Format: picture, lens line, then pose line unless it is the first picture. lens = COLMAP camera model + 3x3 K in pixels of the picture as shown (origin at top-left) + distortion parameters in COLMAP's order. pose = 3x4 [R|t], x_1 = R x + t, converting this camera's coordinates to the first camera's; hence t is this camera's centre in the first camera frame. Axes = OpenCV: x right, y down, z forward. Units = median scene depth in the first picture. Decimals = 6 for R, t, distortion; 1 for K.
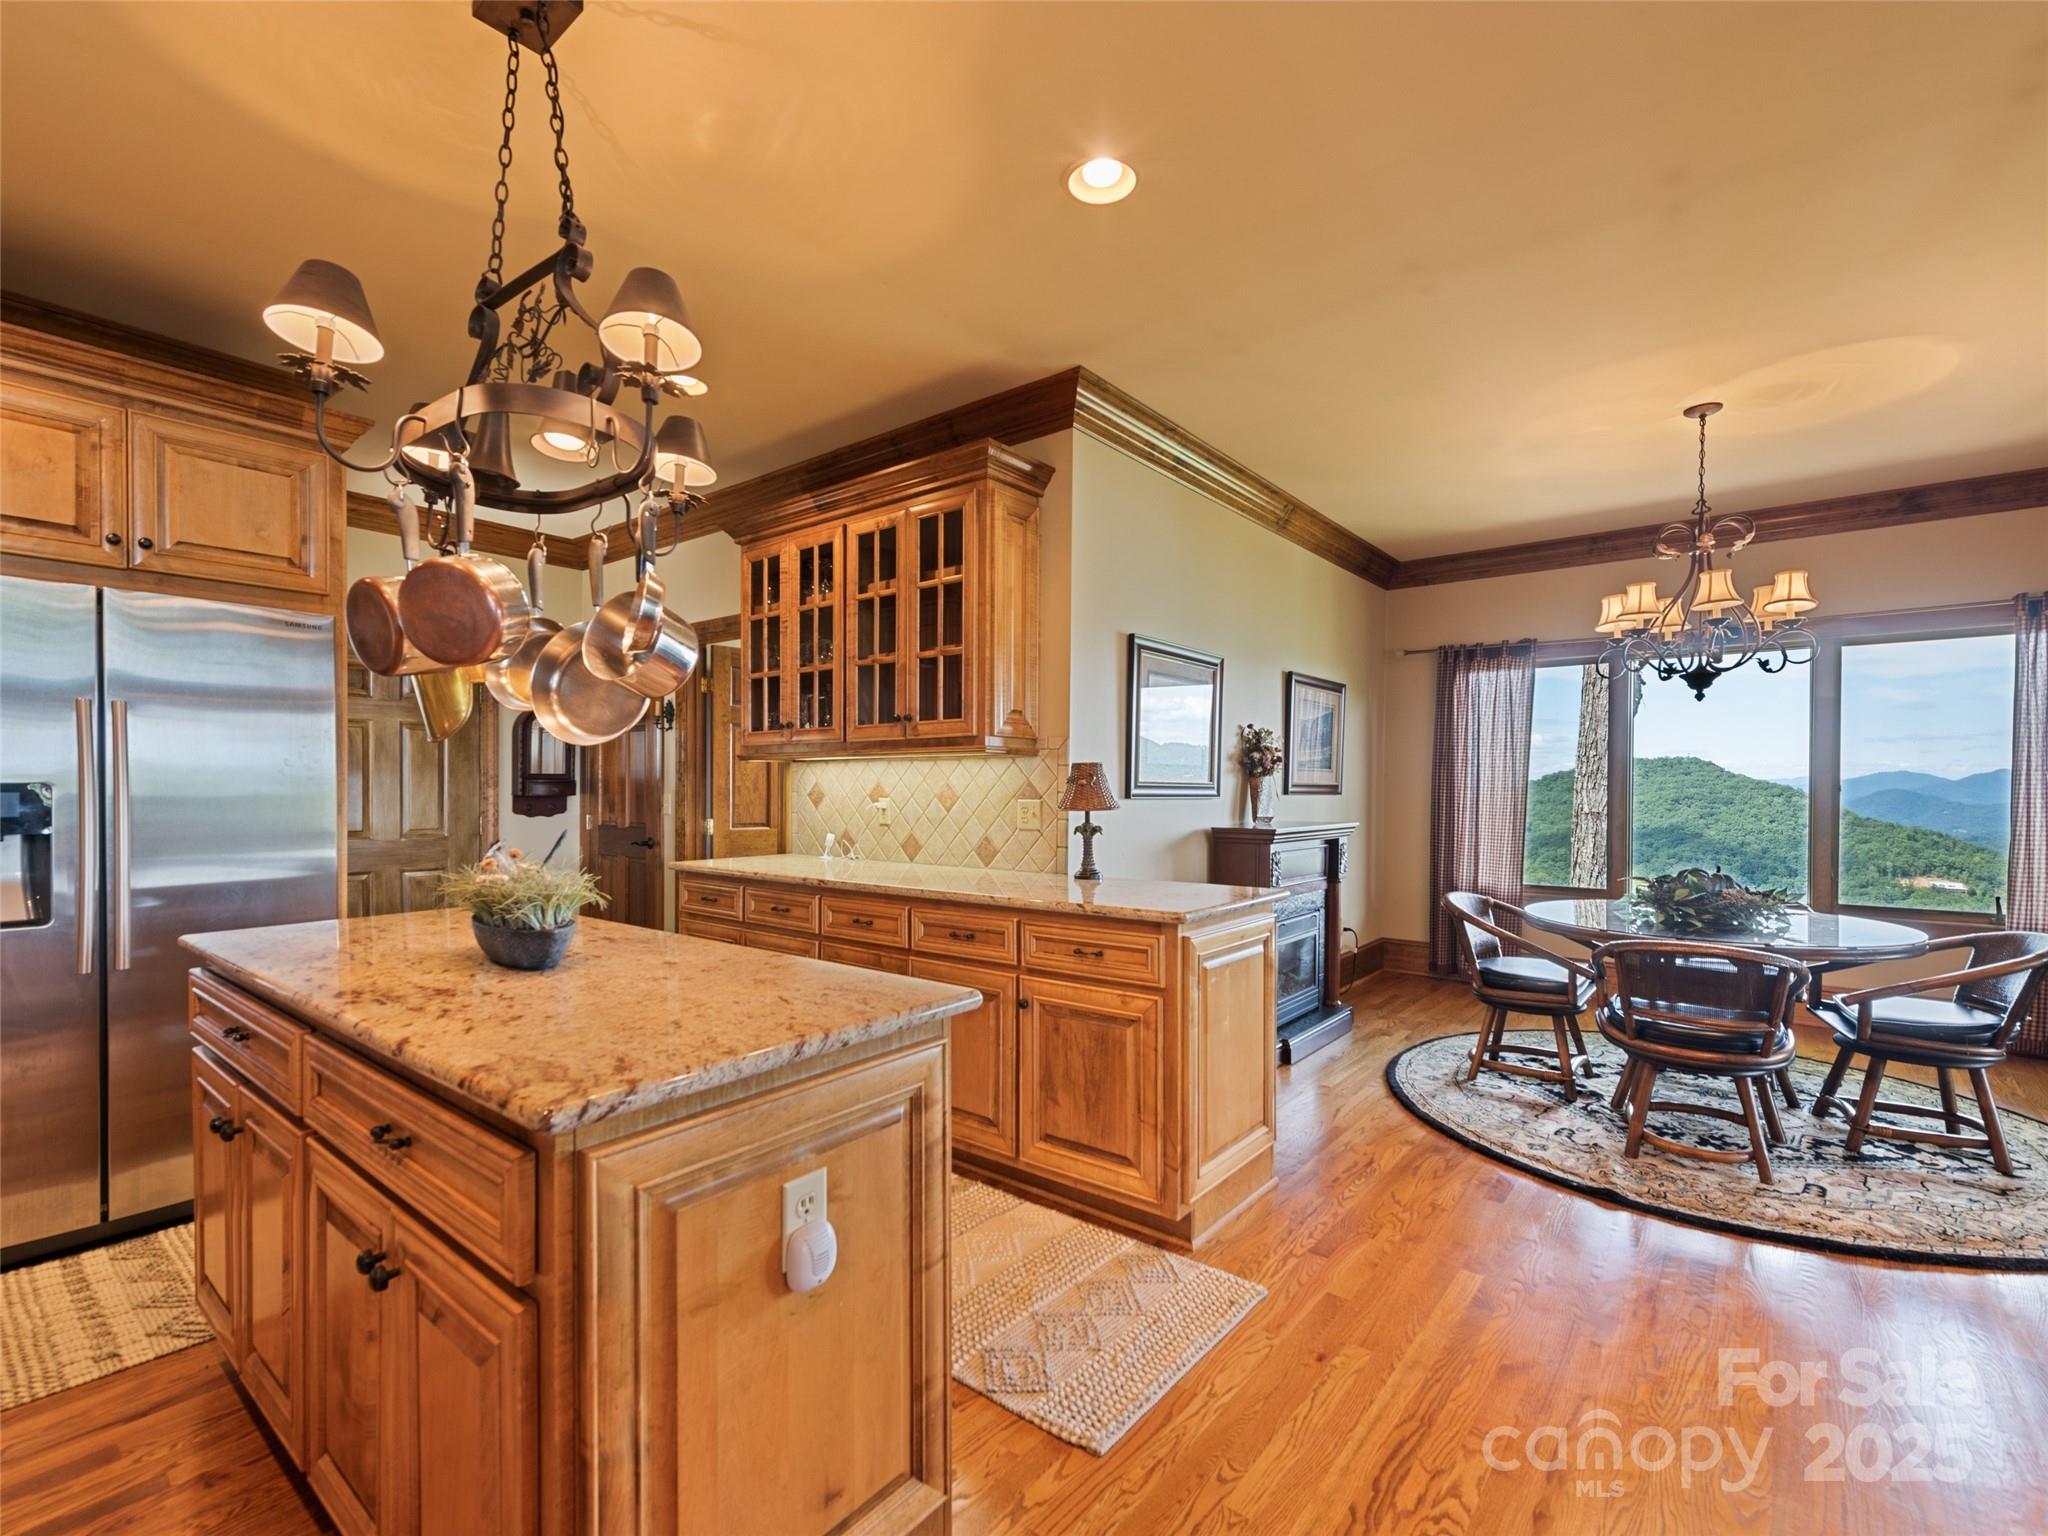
lens RADIAL K [[925.3, 0, 1027.8], [0, 925.3, 798.7], [0, 0, 1]] dist [-0.000445, -0.000691]
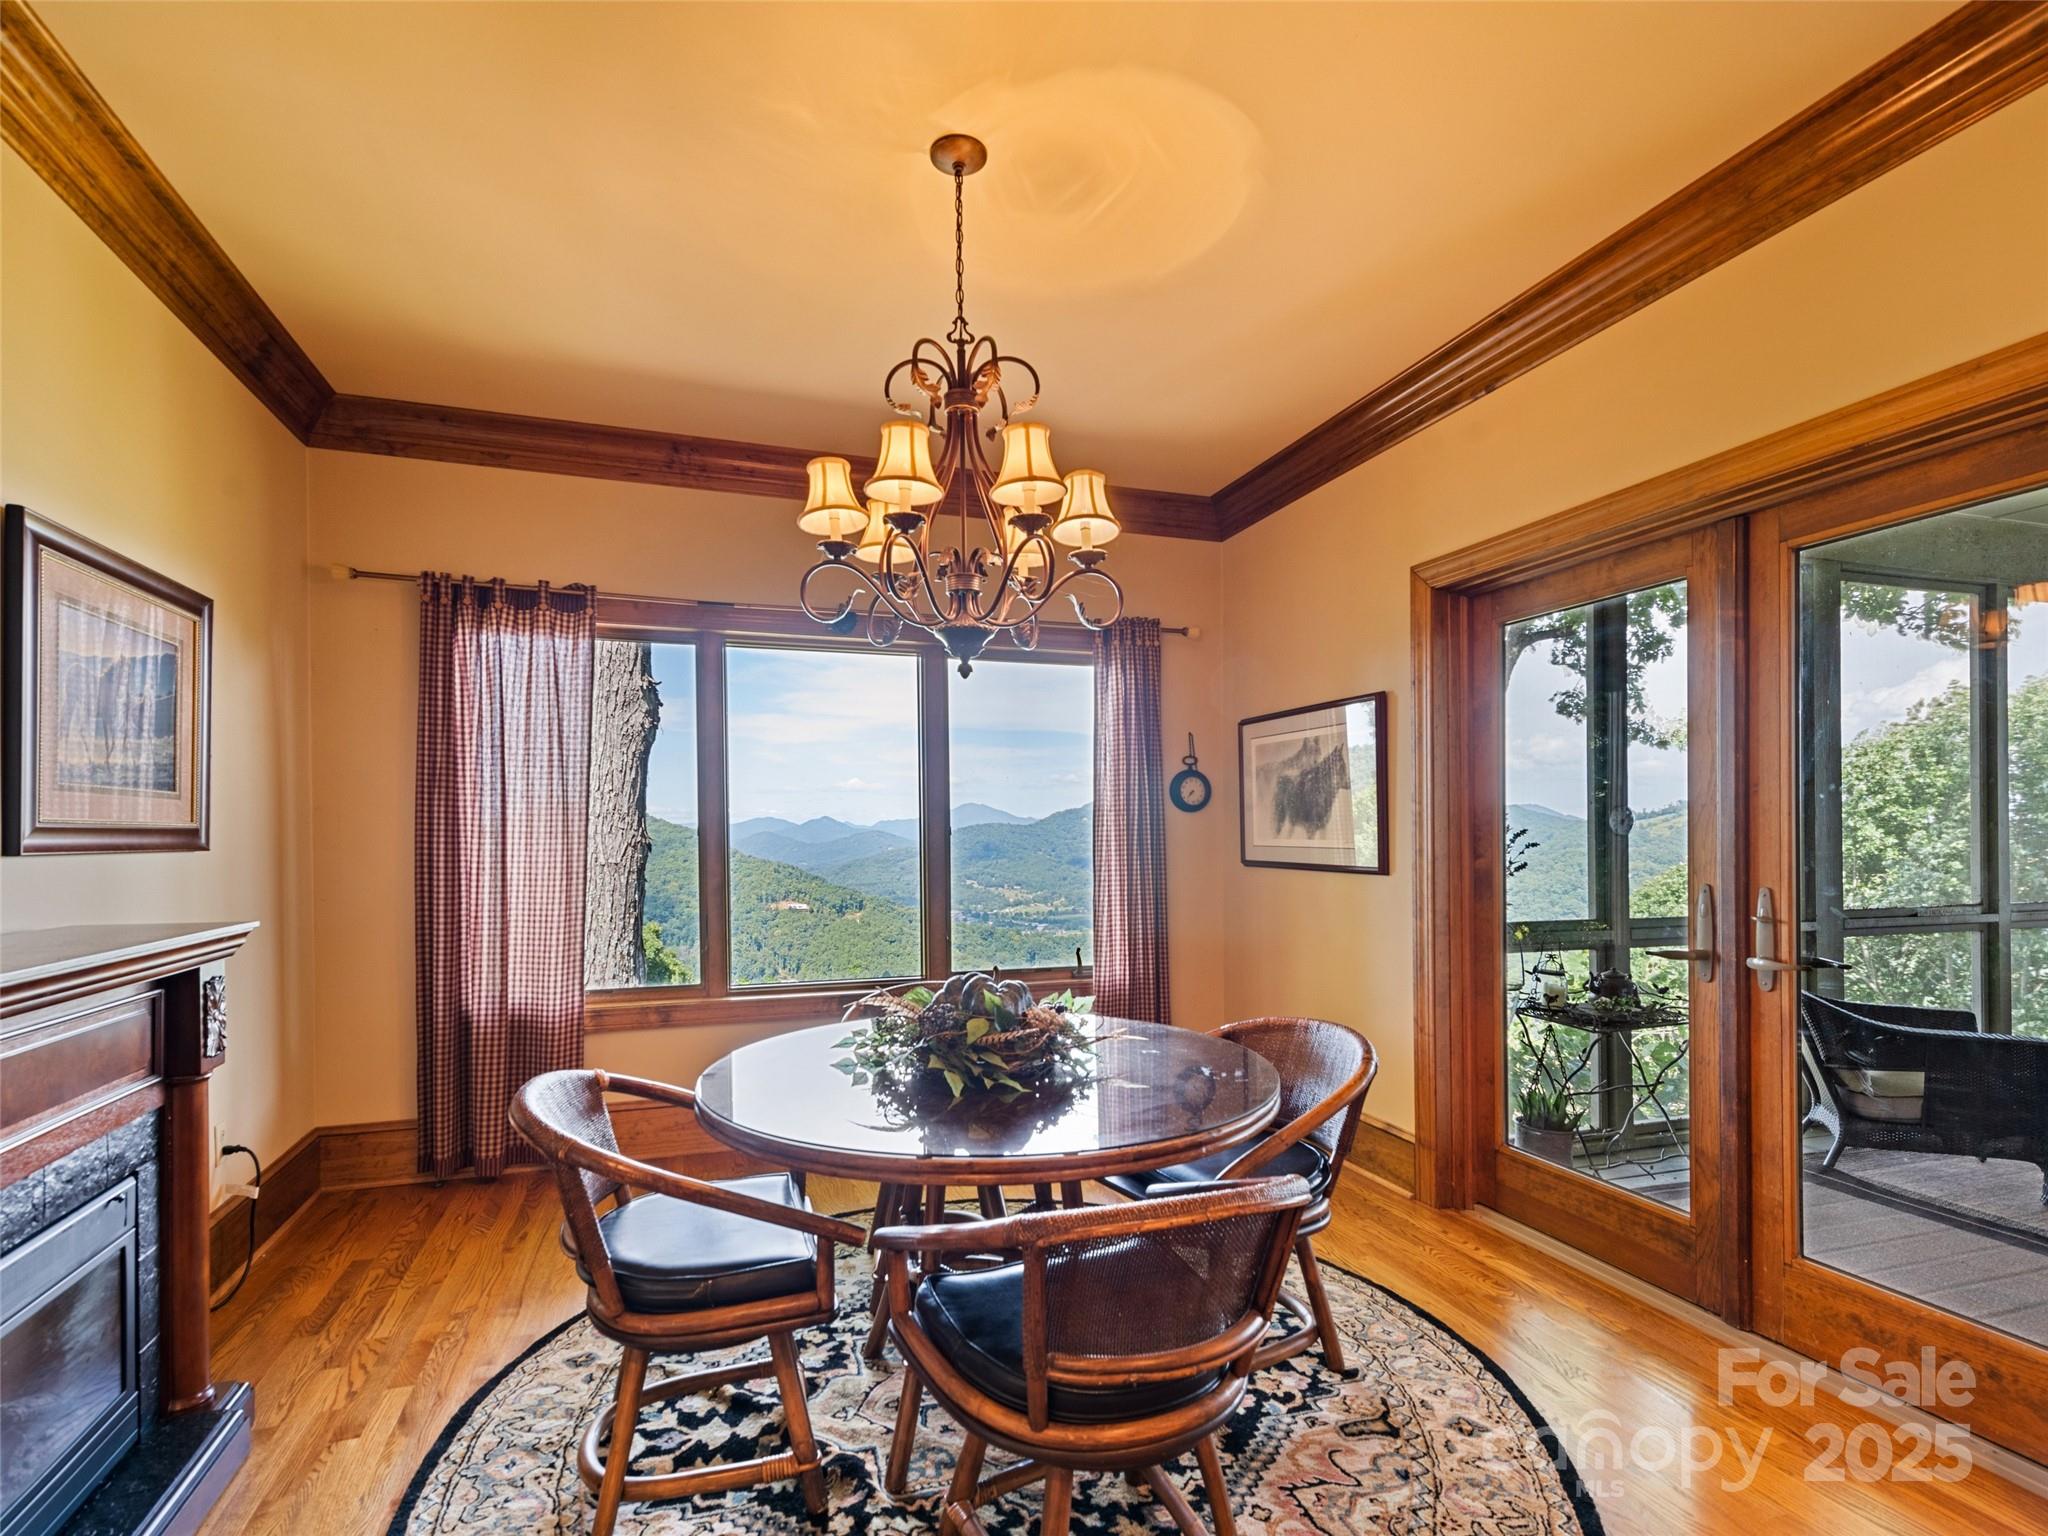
lens RADIAL K [[975.3, 0, 977.4], [0, 975.3, 850.0], [0, 0, 1]] dist [0.021343, -0.000105]
pose [[0.557302, -0.021304, 0.830036, 0.151796], [0.016031, 0.999761, 0.014897, -0.005761], [-0.830155, 0.005004, 0.557510, 0.432306]]
